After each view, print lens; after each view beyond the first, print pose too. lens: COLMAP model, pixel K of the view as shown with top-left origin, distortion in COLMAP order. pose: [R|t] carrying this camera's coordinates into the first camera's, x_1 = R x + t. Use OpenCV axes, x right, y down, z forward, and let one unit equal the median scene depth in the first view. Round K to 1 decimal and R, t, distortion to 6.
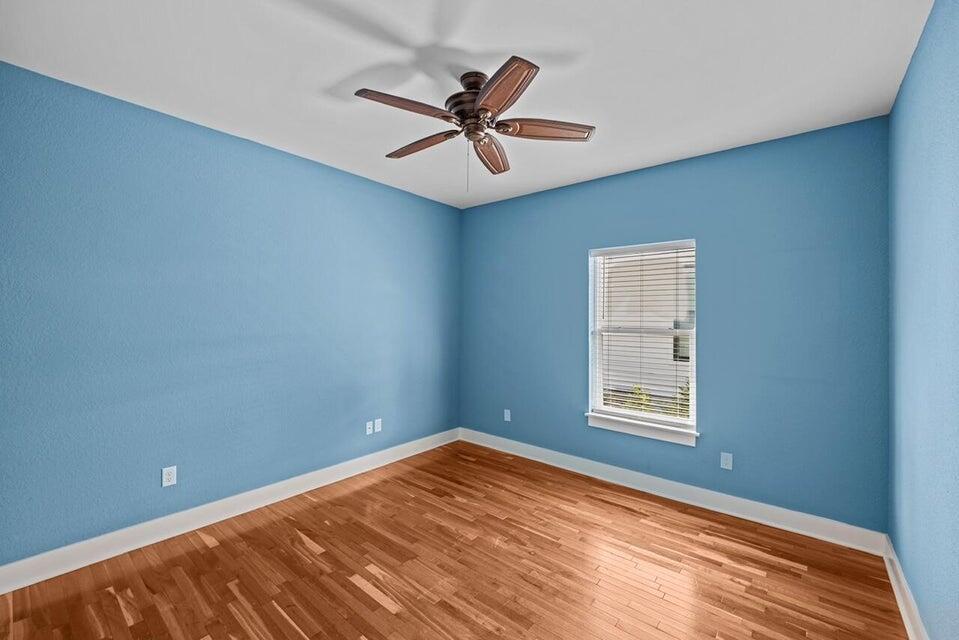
lens RADIAL K [[390.4, 0, 480.8], [0, 390.4, 314.6], [0, 0, 1]] dist [-0.001139, -0.000982]
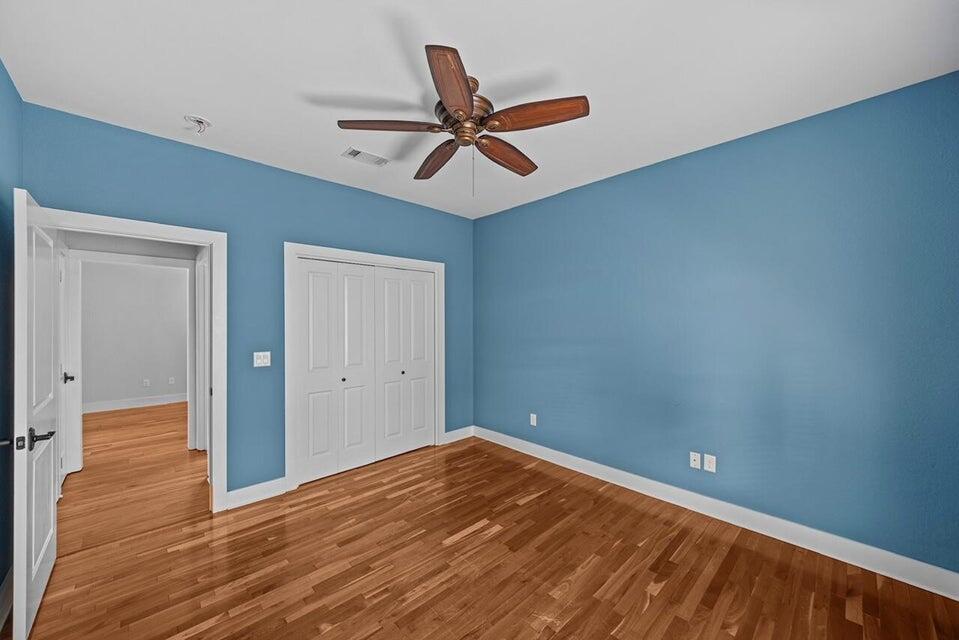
lens RADIAL K [[357.6, 0, 481.2], [0, 357.6, 323.9], [0, 0, 1]] dist [-0.002139, -0.000229]
pose [[-0.109138, -0.012601, -0.993947, 0.725770], [0.001079, 0.999918, -0.012795, 0.029584], [0.994026, -0.002469, -0.109115, 0.935904]]
